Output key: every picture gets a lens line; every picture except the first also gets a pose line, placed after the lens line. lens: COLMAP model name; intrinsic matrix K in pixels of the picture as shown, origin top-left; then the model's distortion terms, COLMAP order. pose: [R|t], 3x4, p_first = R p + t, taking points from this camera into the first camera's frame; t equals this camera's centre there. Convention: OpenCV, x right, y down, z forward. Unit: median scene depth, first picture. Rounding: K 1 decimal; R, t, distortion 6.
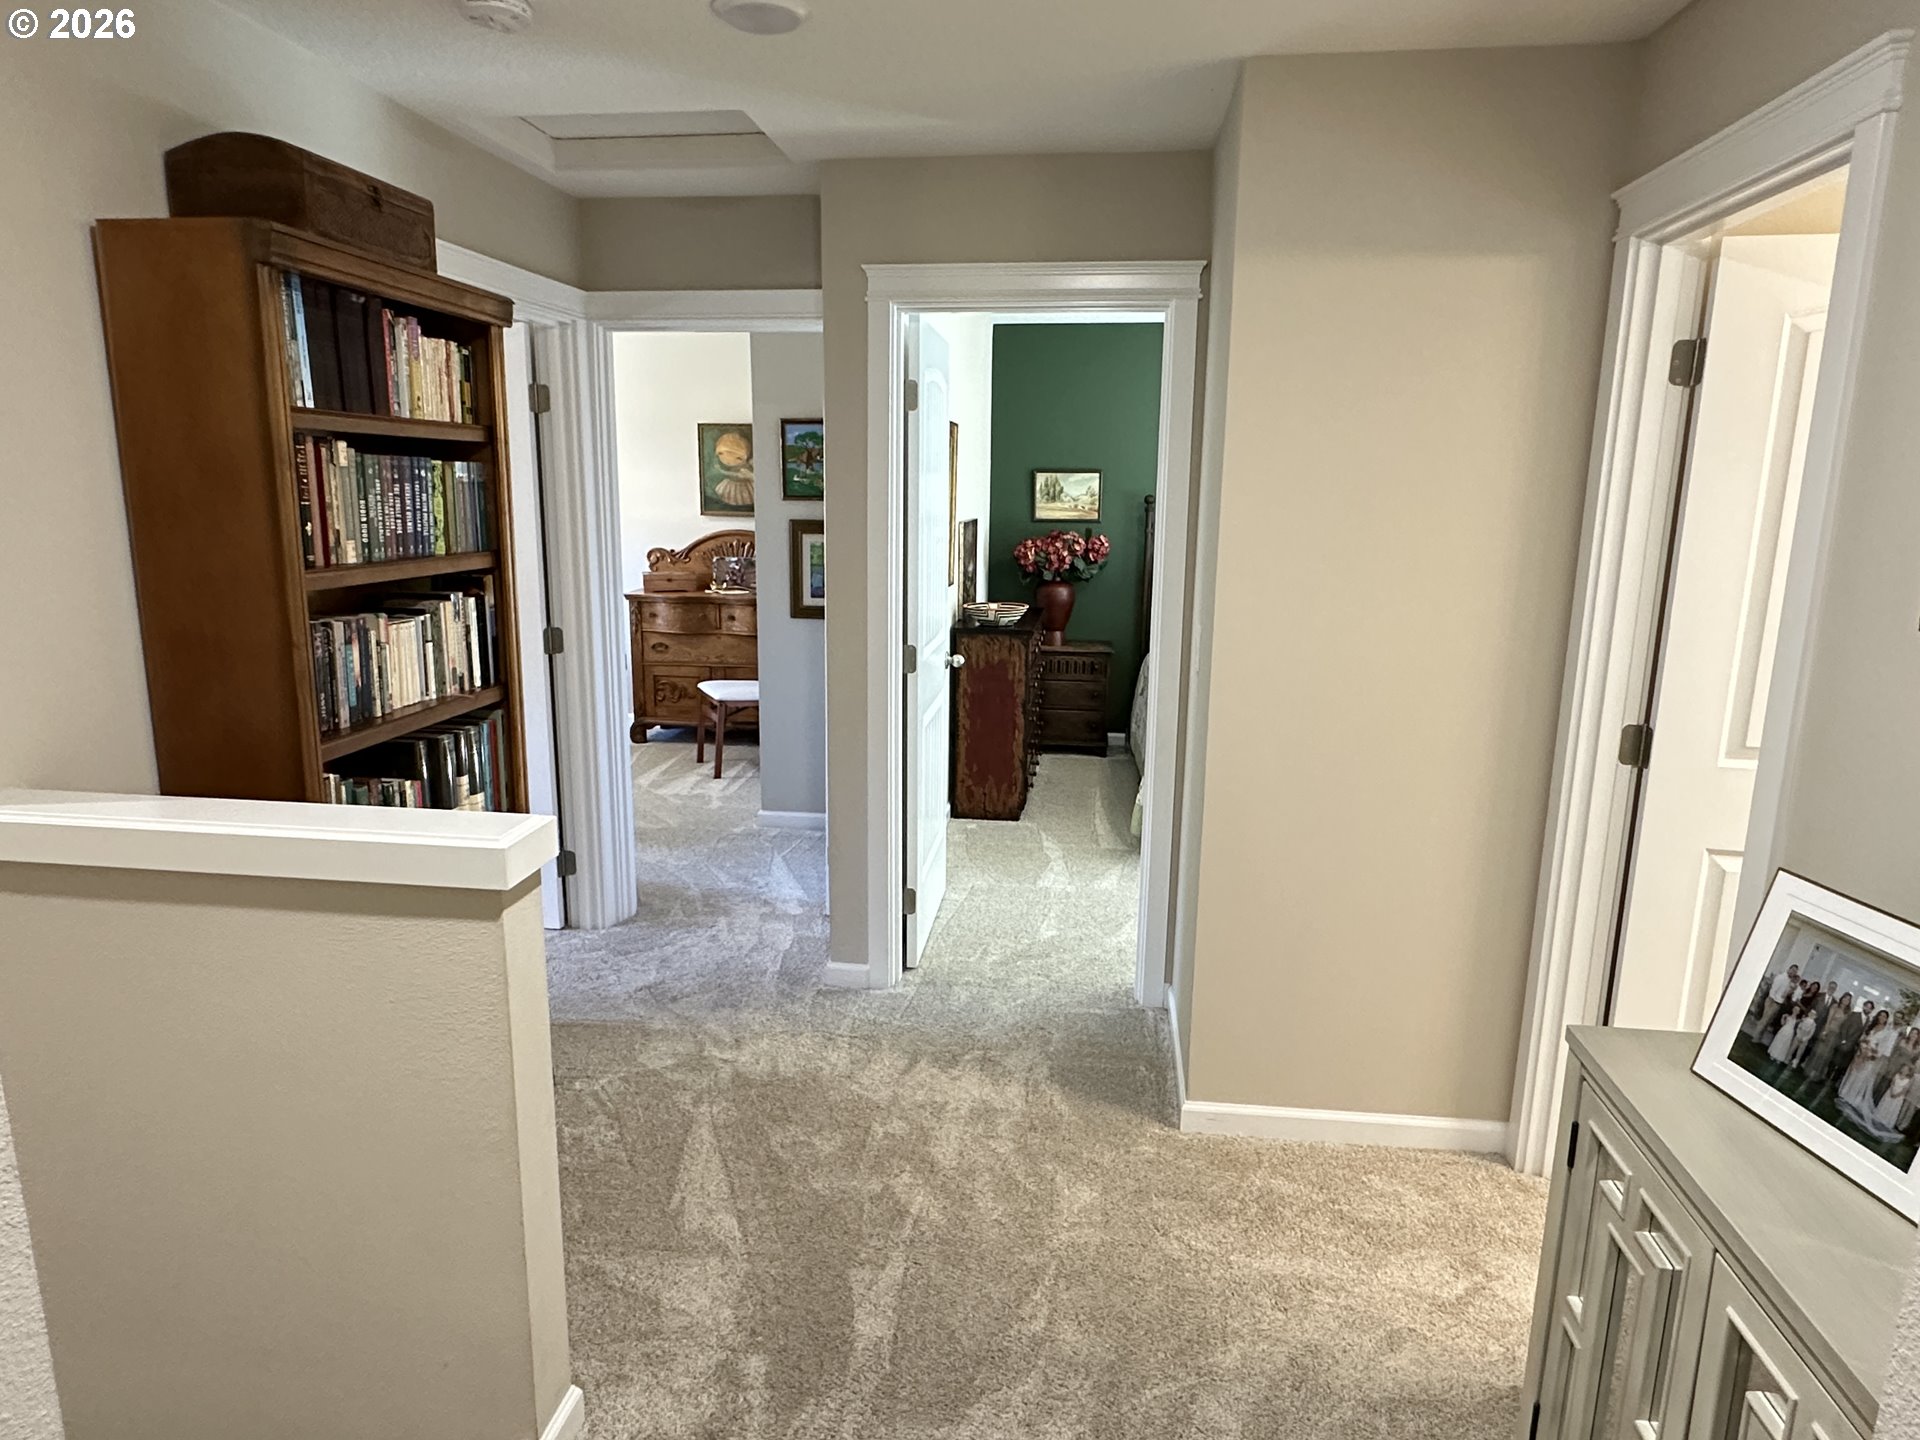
lens RADIAL K [[1178.6, 0, 956.6], [0, 1178.6, 723.2], [0, 0, 1]] dist [-0.006168, 0.003212]
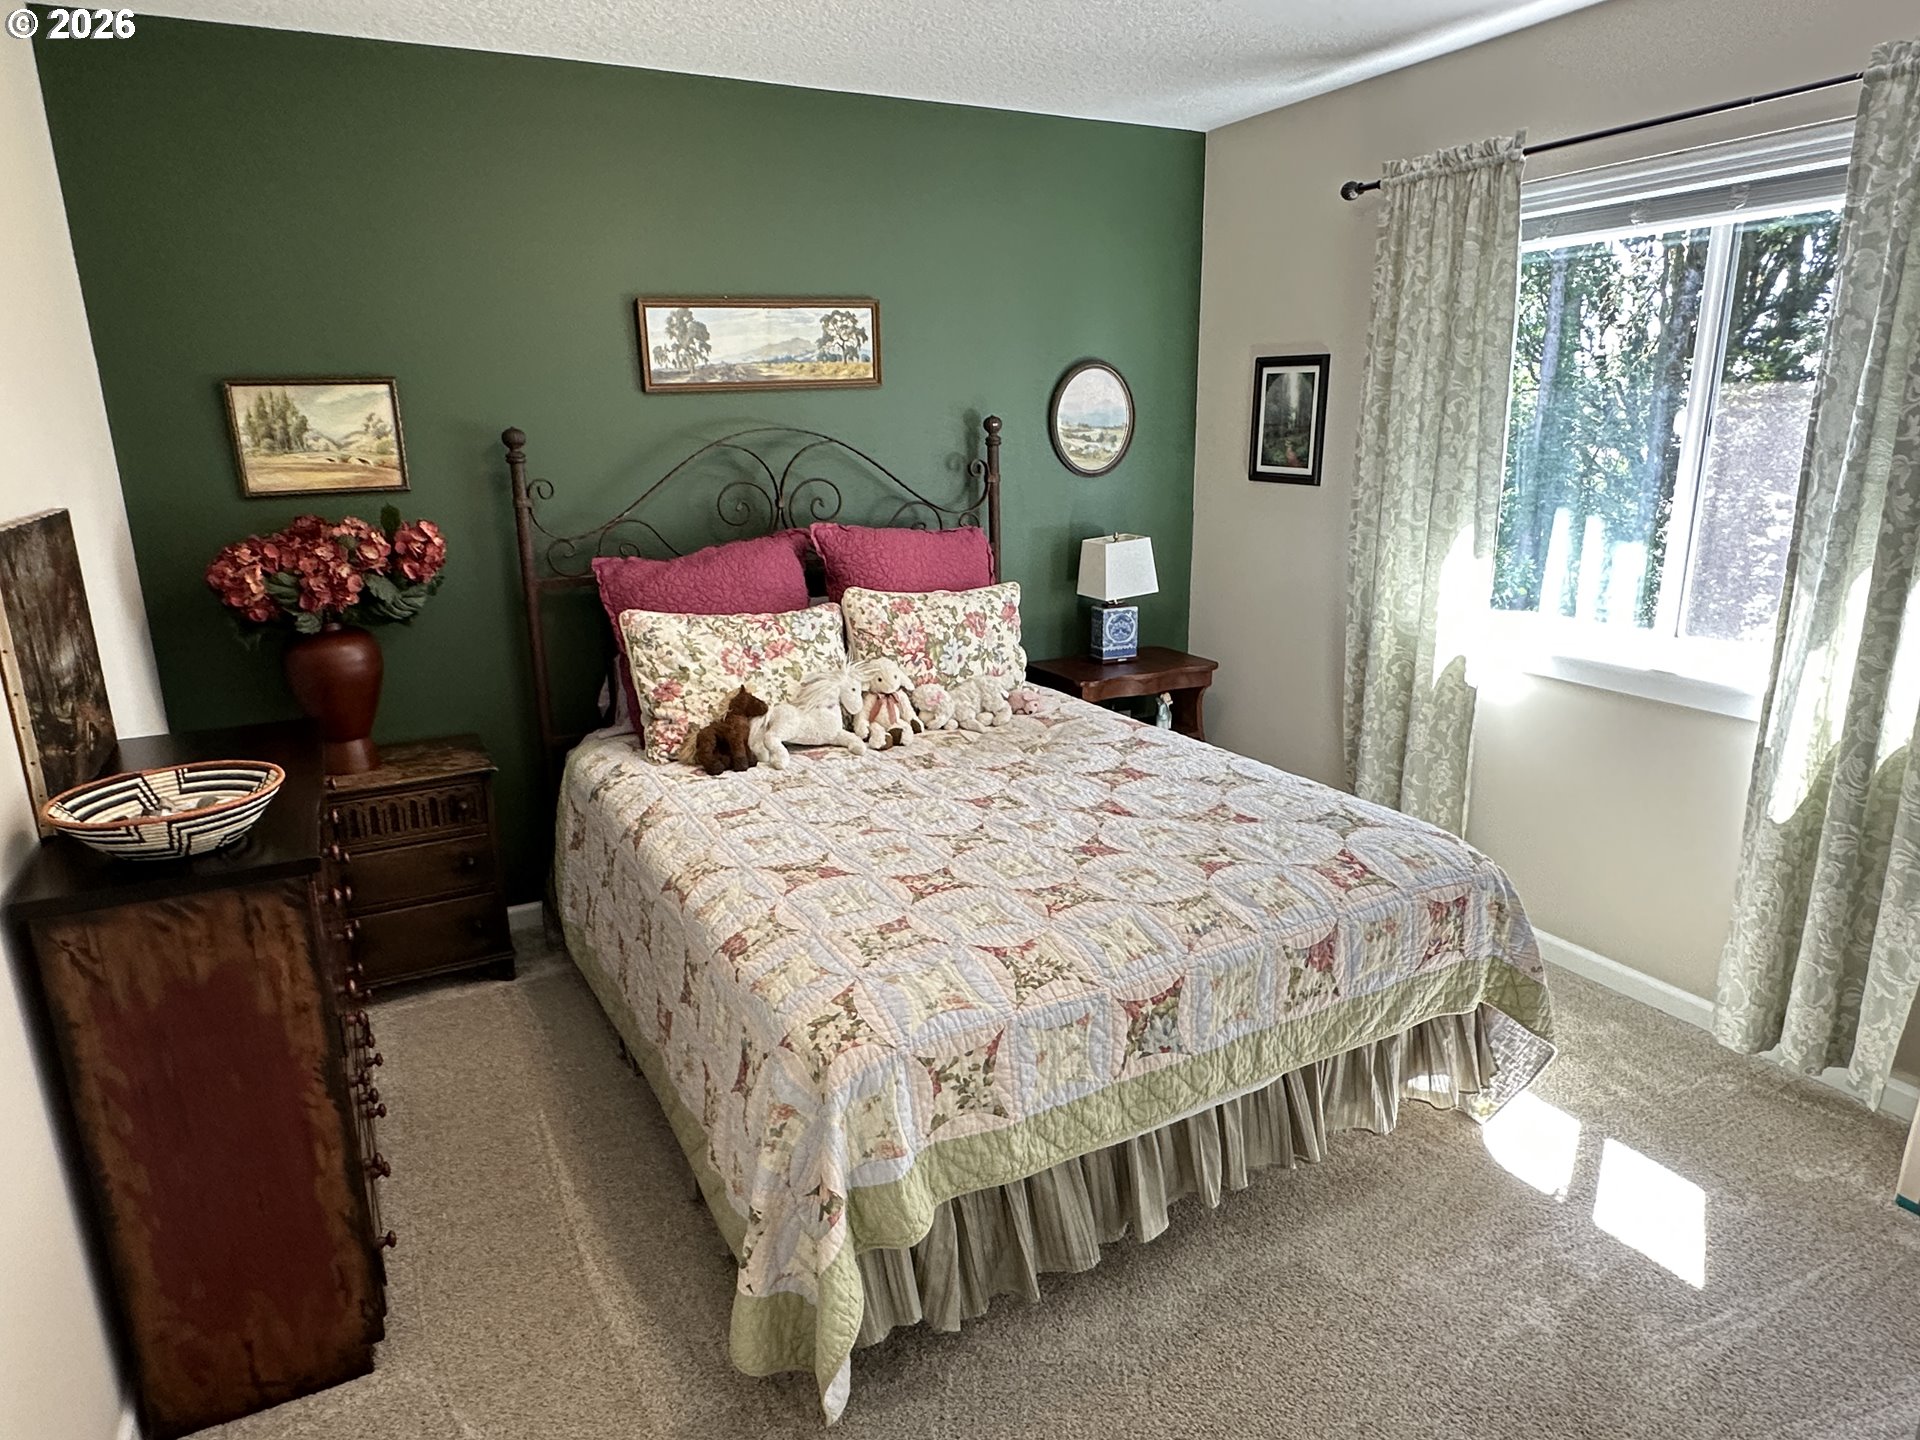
lens RADIAL K [[1178.6, 0, 955.7], [0, 1178.6, 728.5], [0, 0, 1]] dist [-0.006168, 0.003212]
pose [[0.822330, -0.174698, 0.541530, 0.031236], [0.143386, 0.984612, 0.099901, -0.093738], [-0.550649, -0.004504, 0.834725, 0.492010]]
